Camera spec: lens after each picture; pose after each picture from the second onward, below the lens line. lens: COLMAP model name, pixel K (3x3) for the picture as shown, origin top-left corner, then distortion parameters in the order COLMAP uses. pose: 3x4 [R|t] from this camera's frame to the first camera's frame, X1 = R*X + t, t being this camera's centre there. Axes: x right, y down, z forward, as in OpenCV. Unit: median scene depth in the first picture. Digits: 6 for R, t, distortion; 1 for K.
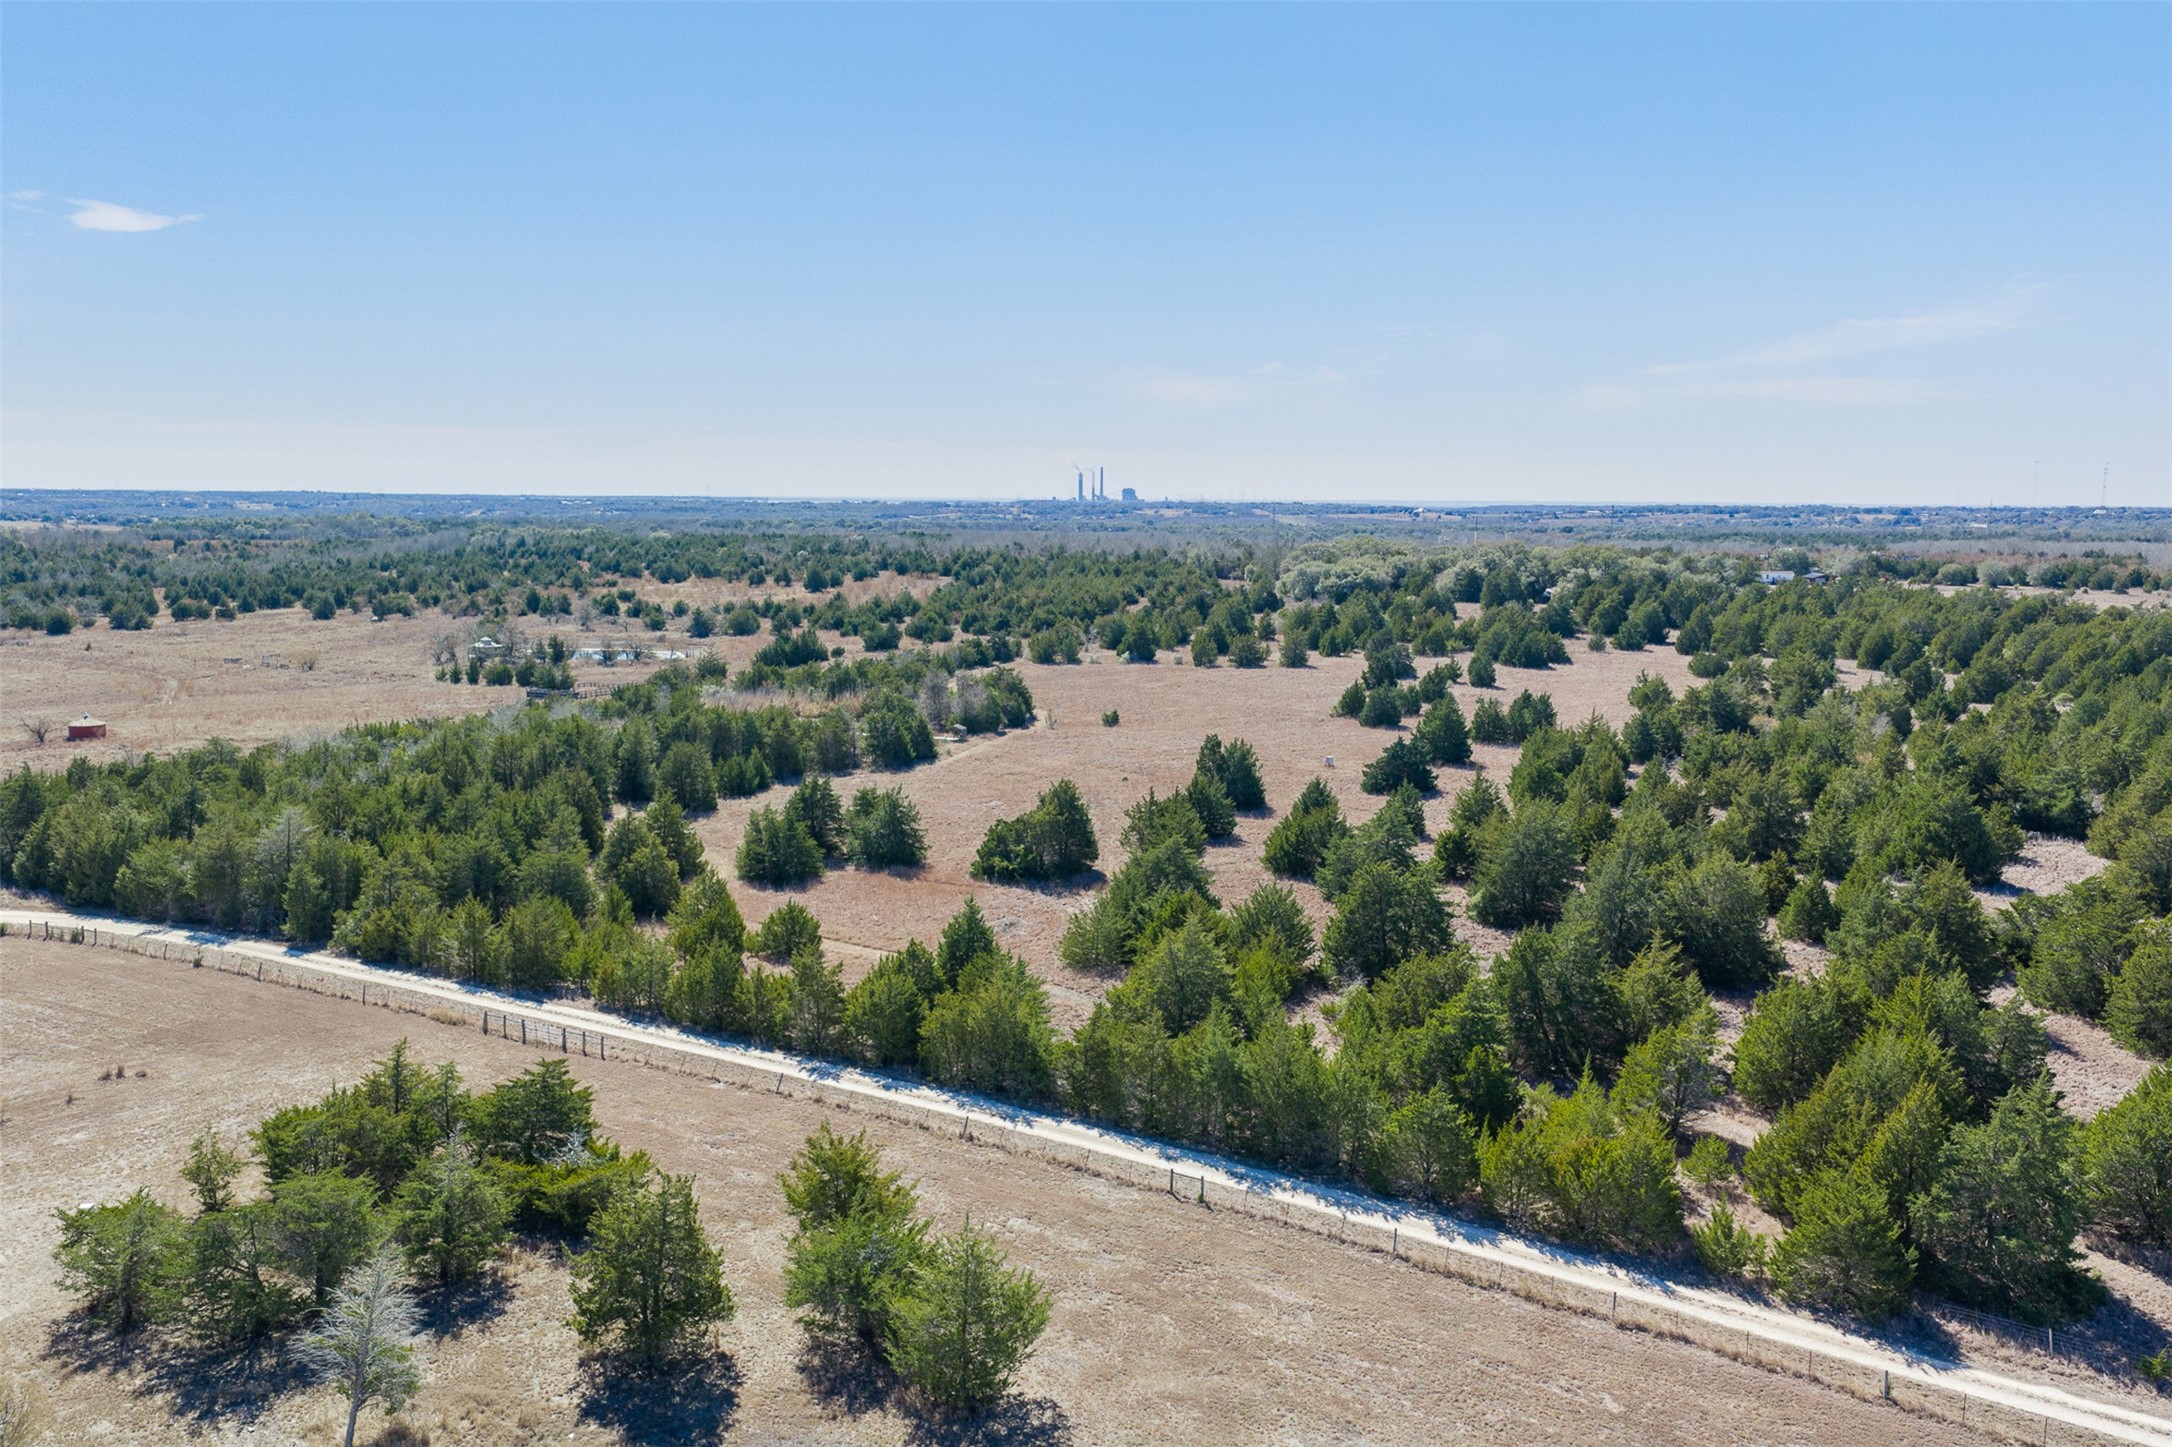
lens RADIAL K [[1777.6, 0, 1092.8], [0, 1777.6, 734.9], [0, 0, 1]] dist [0.016328, -0.027111]
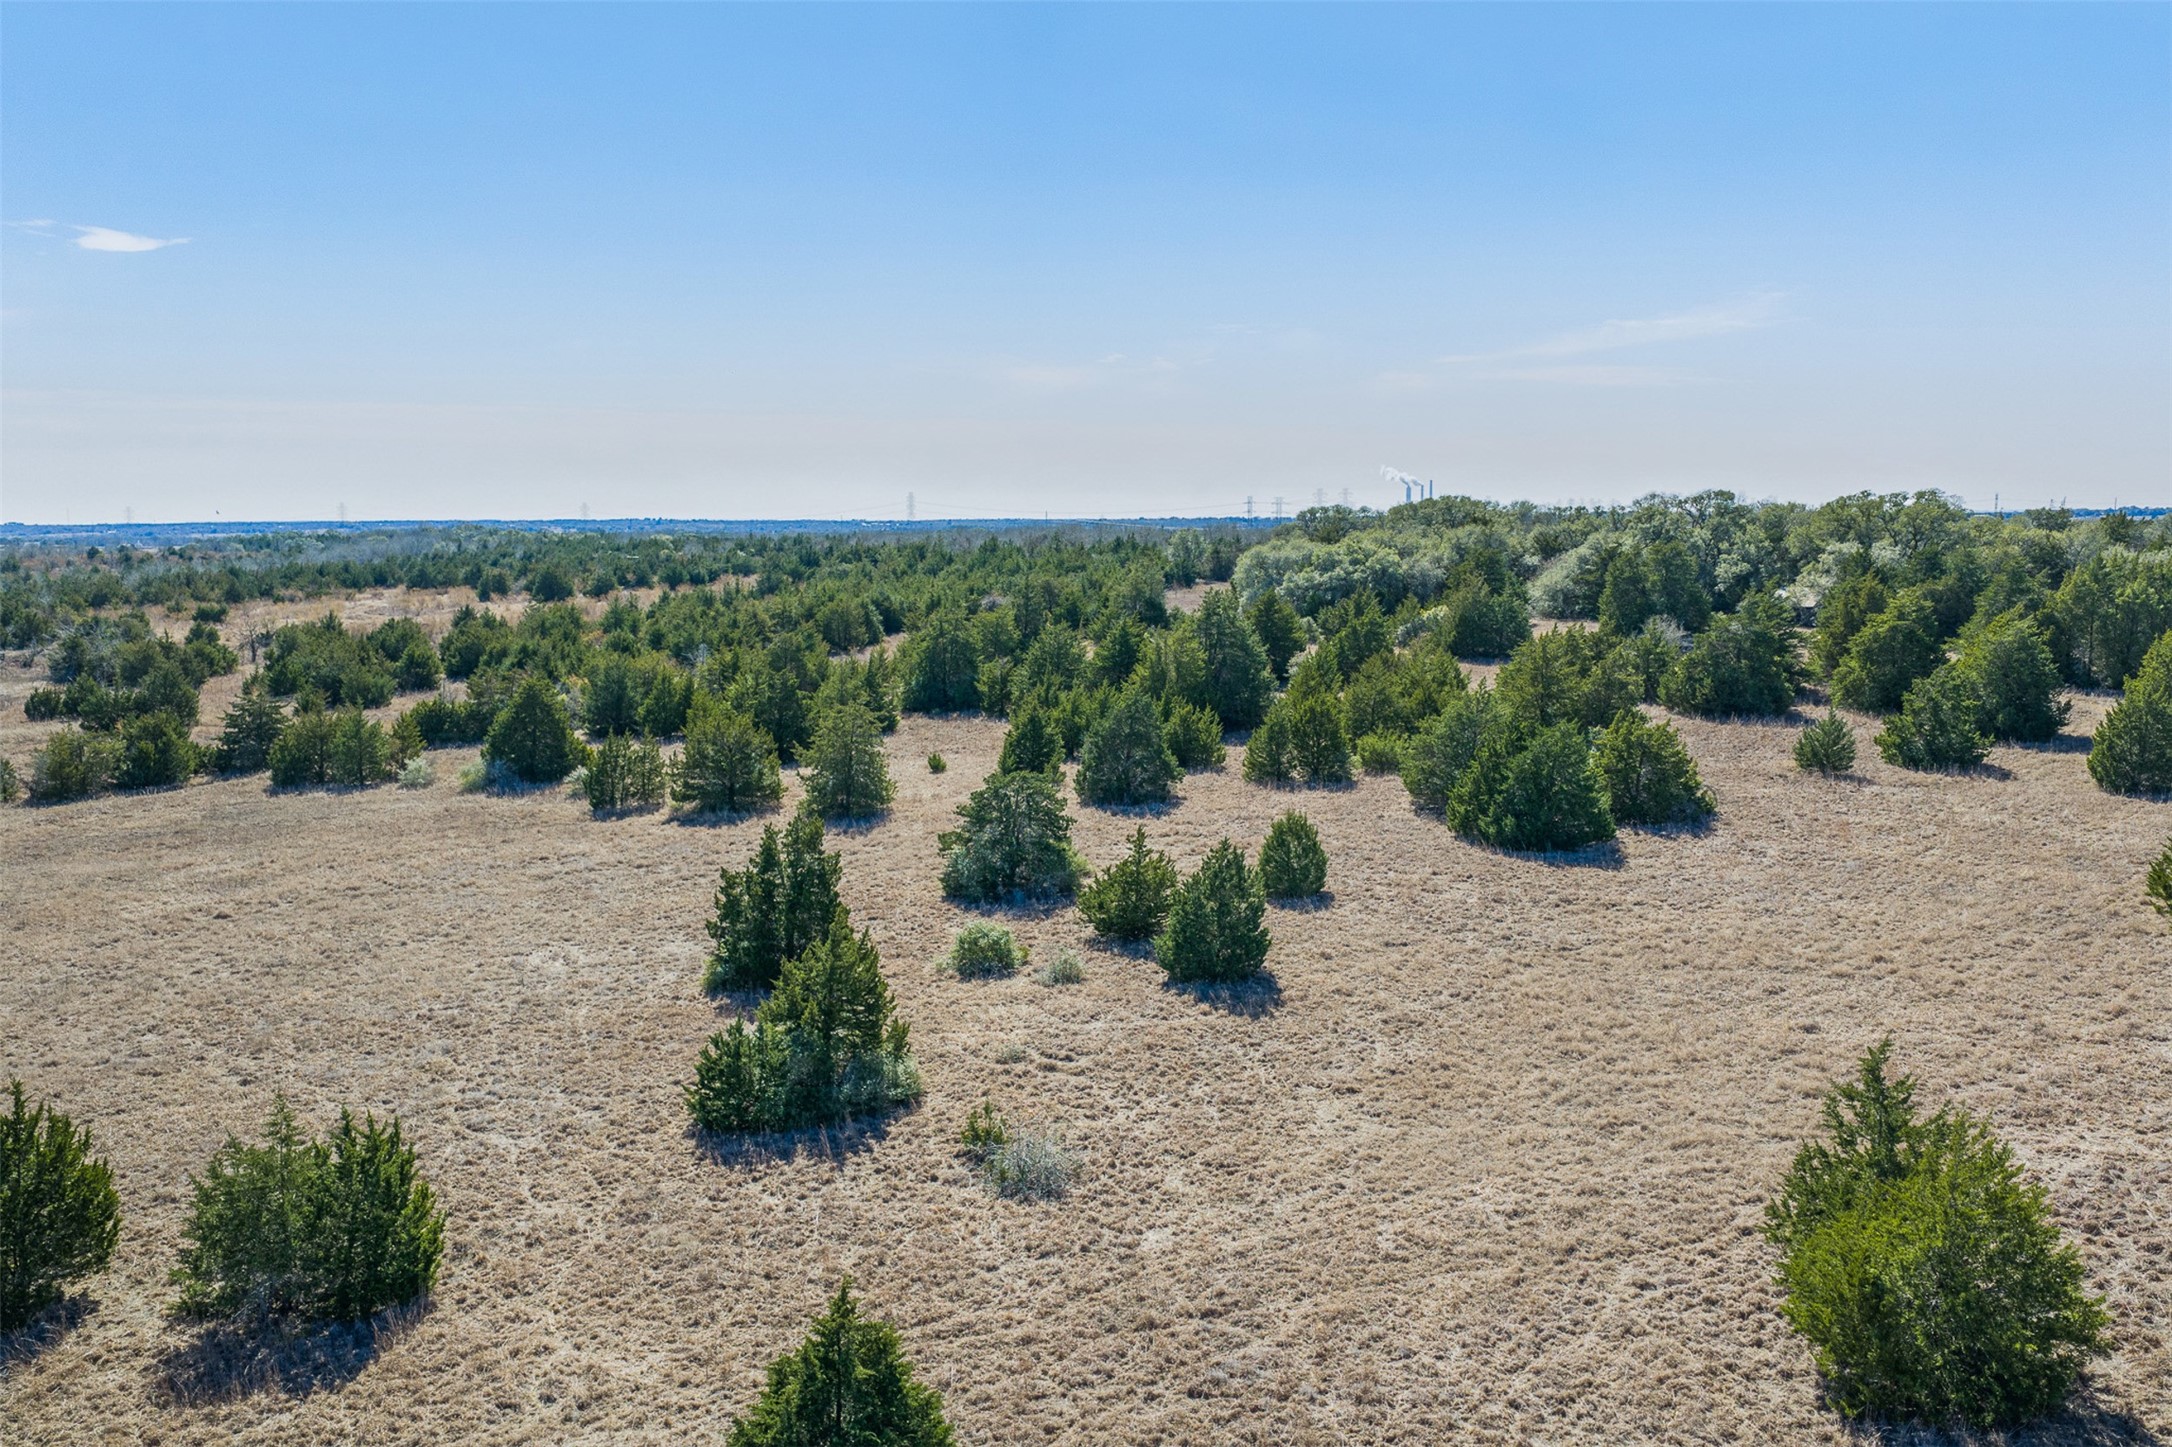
lens RADIAL K [[1777.6, 0, 1088.5], [0, 1777.6, 724.8], [0, 0, 1]] dist [0.016328, -0.027111]
pose [[0.981449, 0.006507, -0.191615, 0.192727], [-0.009617, 0.999837, -0.015301, -0.044245], [0.191484, 0.016860, 0.981351, 0.592048]]
